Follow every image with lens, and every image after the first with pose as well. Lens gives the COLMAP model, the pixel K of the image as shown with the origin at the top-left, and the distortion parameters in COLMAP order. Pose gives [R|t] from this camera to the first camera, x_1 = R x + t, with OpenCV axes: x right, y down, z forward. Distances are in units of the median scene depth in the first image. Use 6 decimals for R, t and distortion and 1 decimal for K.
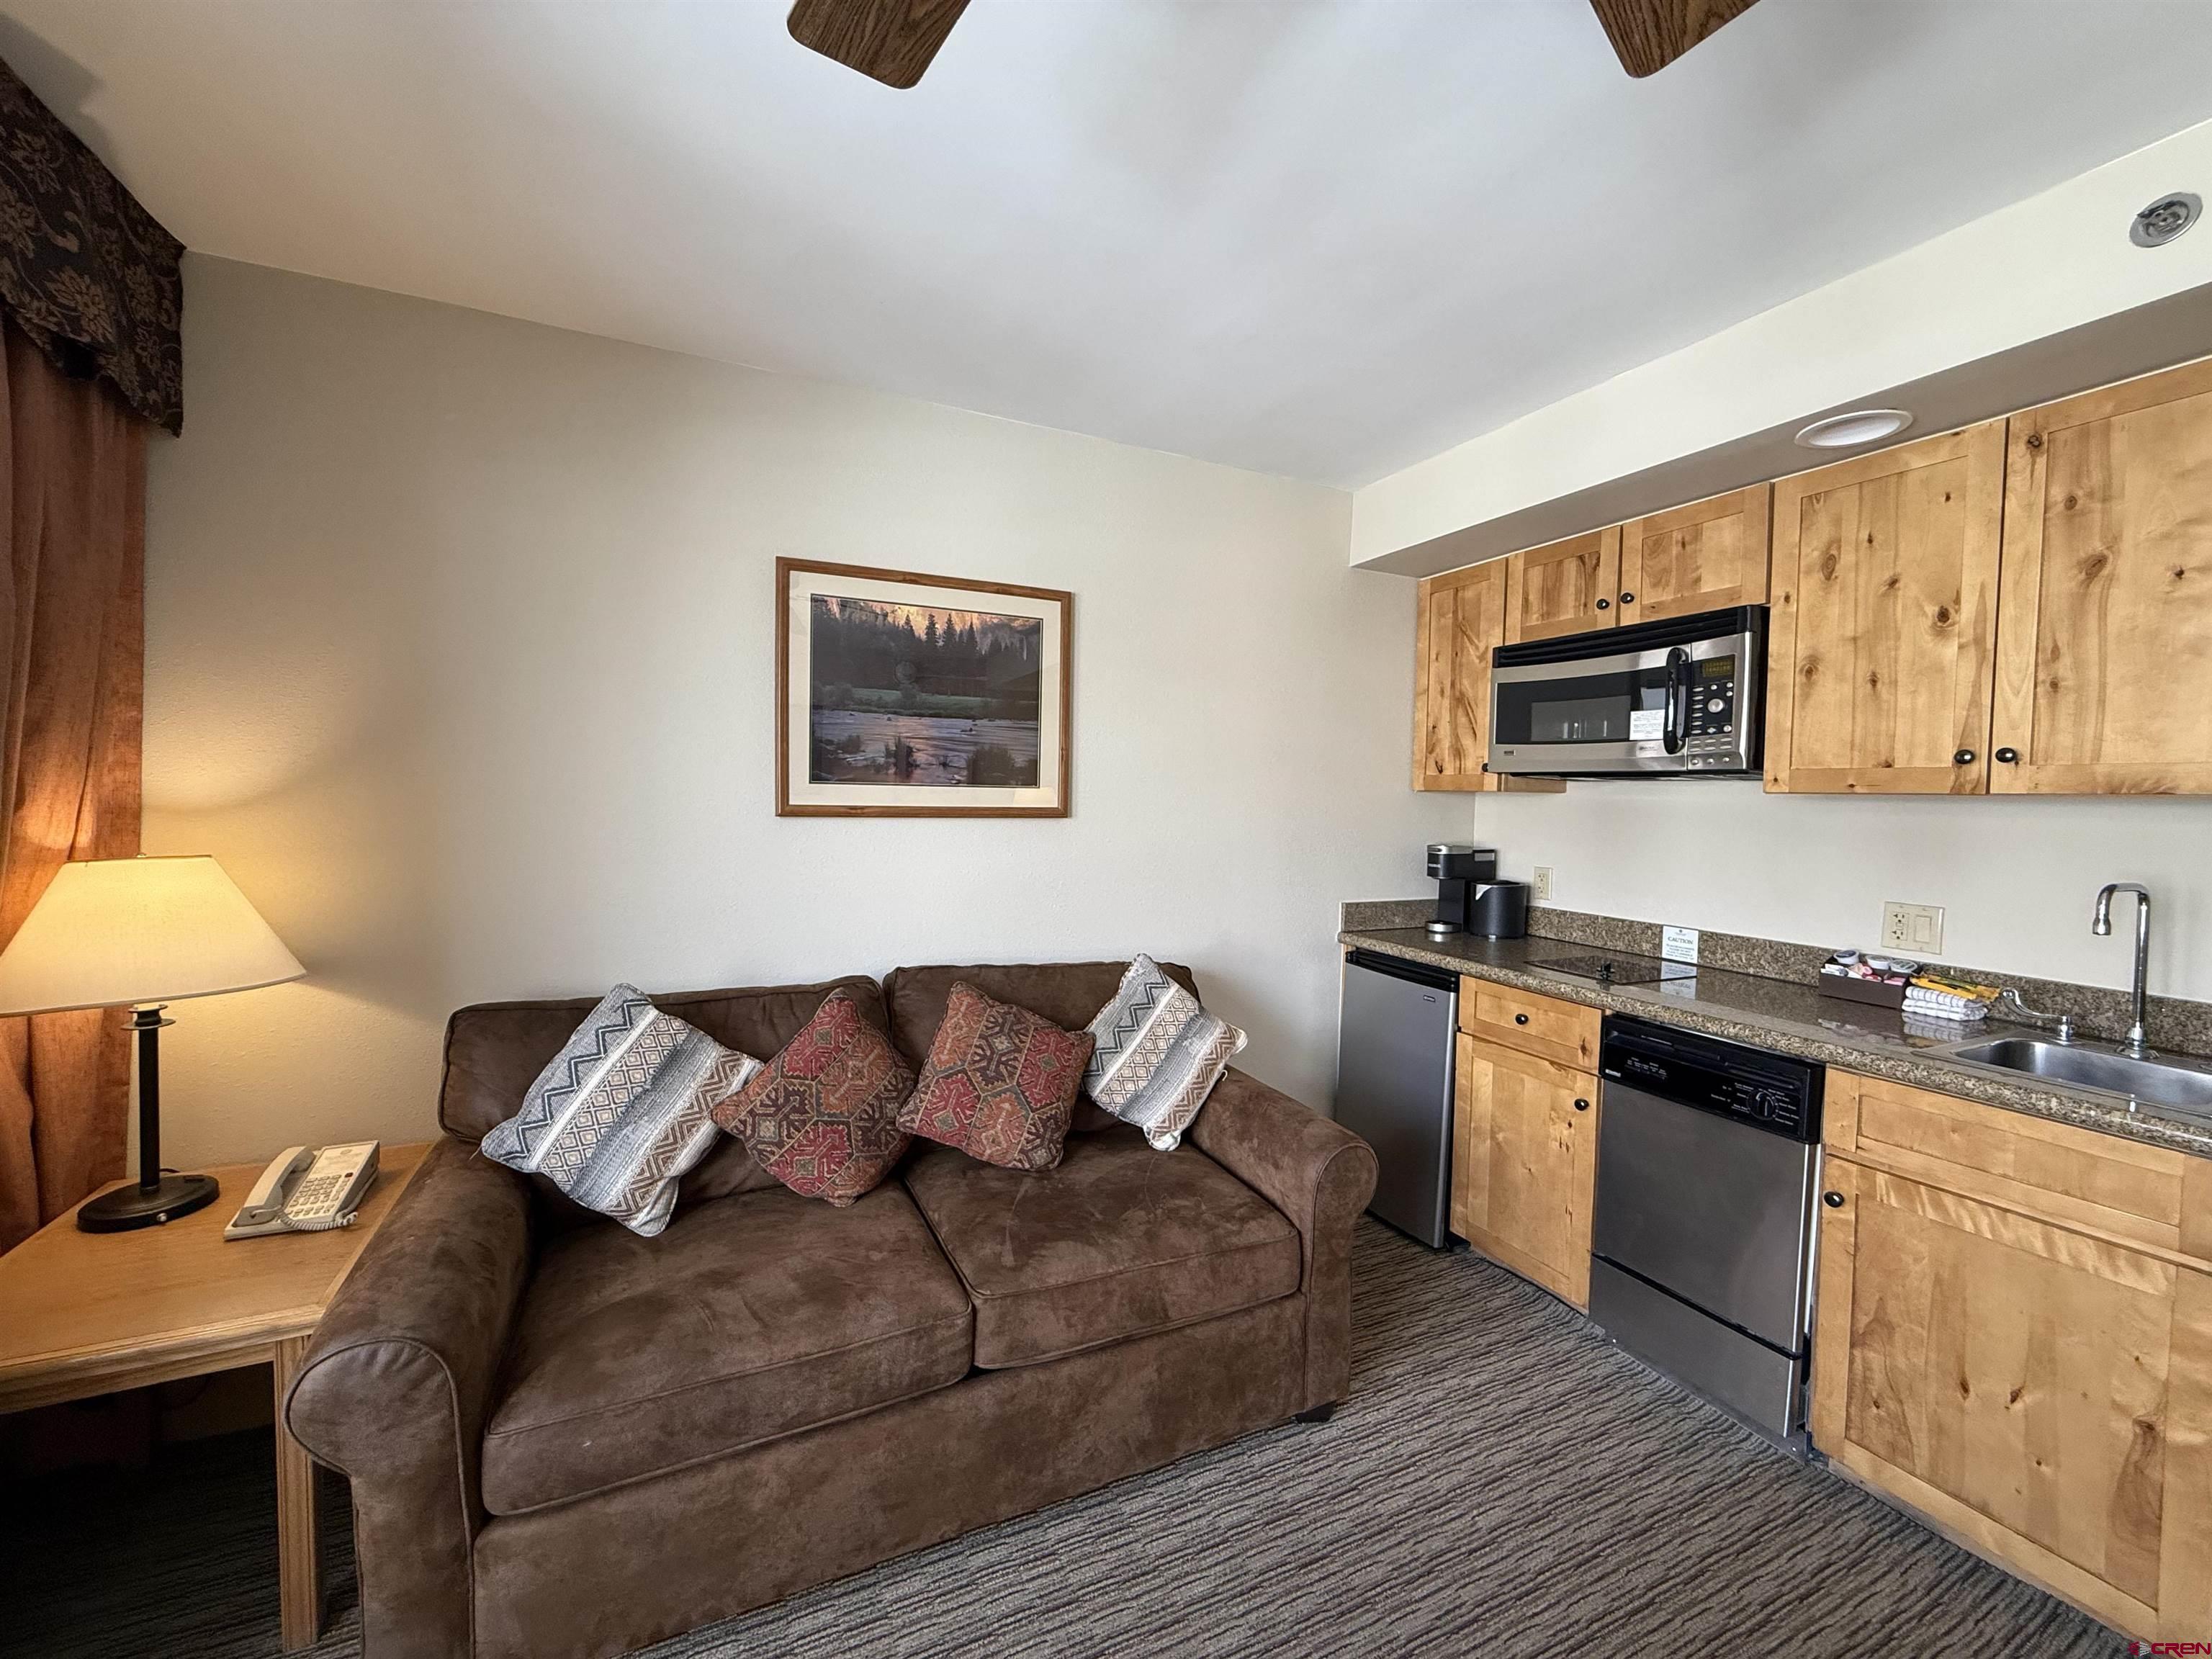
lens RADIAL K [[886.7, 0, 1102.8], [0, 886.7, 828.5], [0, 0, 1]] dist [0.001691, 0.000507]
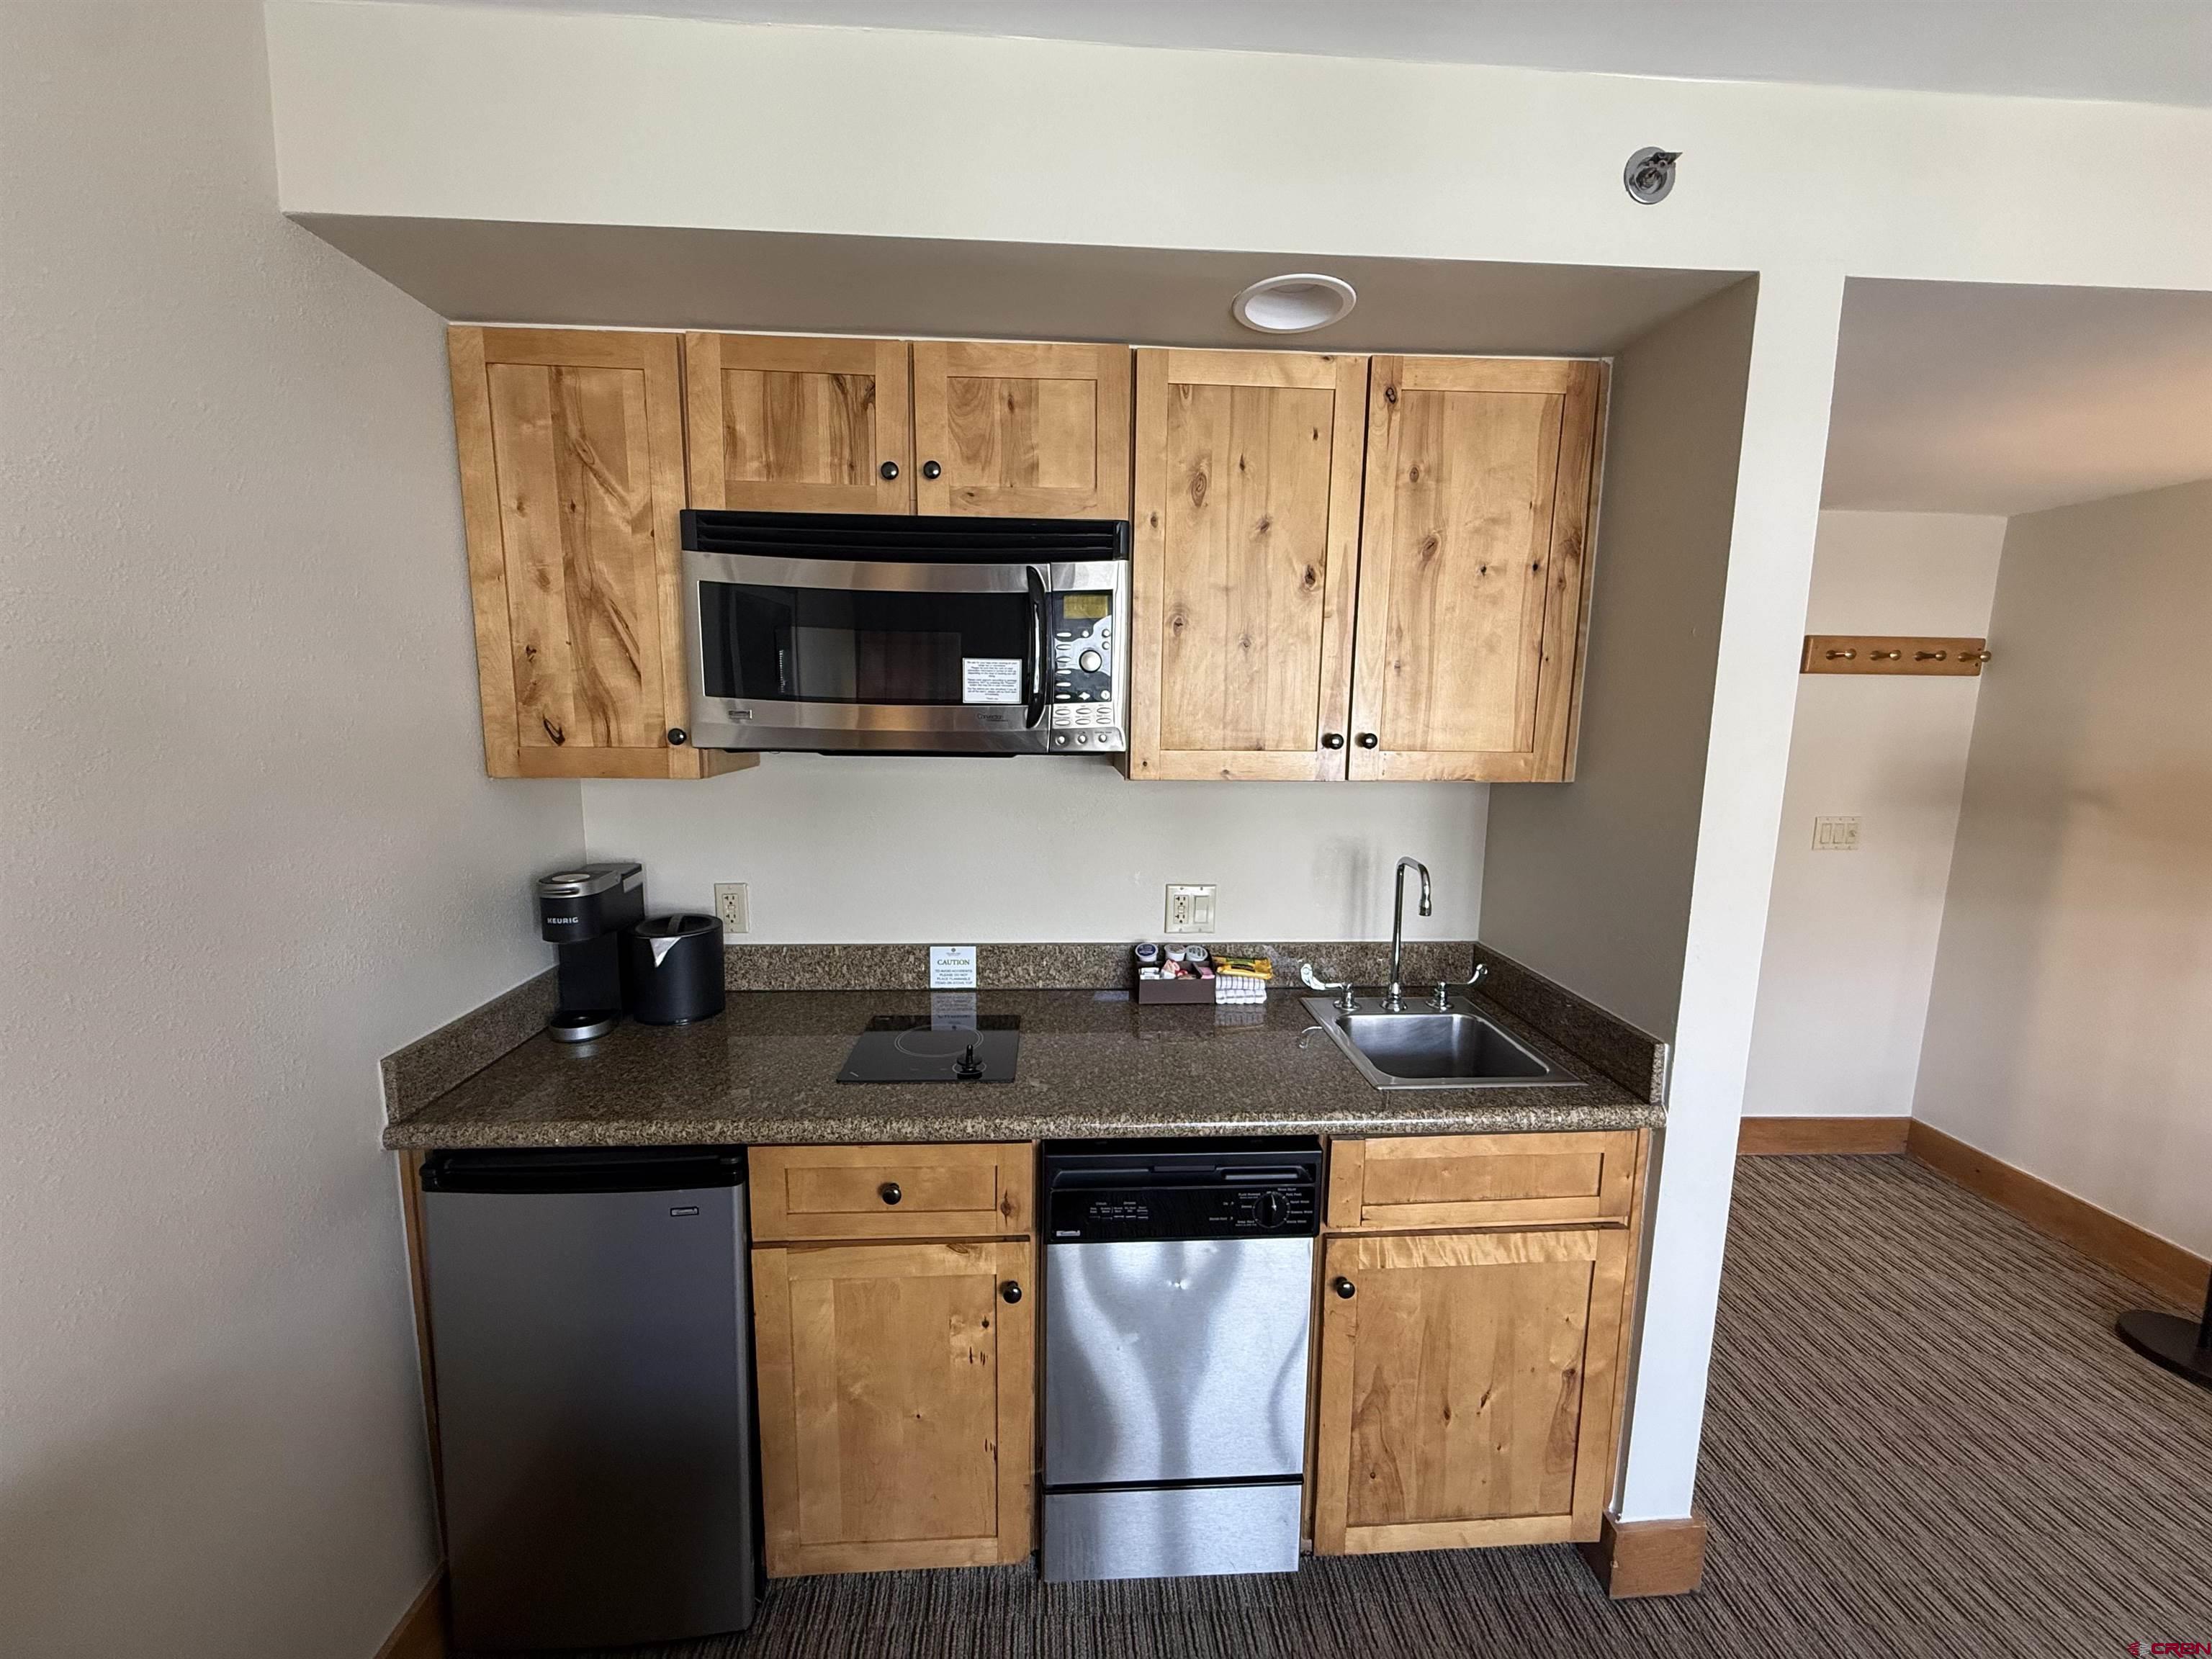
lens RADIAL K [[886.7, 0, 1107.4], [0, 886.7, 831.6], [0, 0, 1]] dist [0.001691, 0.000507]
pose [[0.374437, -0.149031, 0.915198, 0.038987], [0.033473, 0.988529, 0.147277, -0.124777], [-0.926648, -0.024512, 0.375130, 0.834942]]
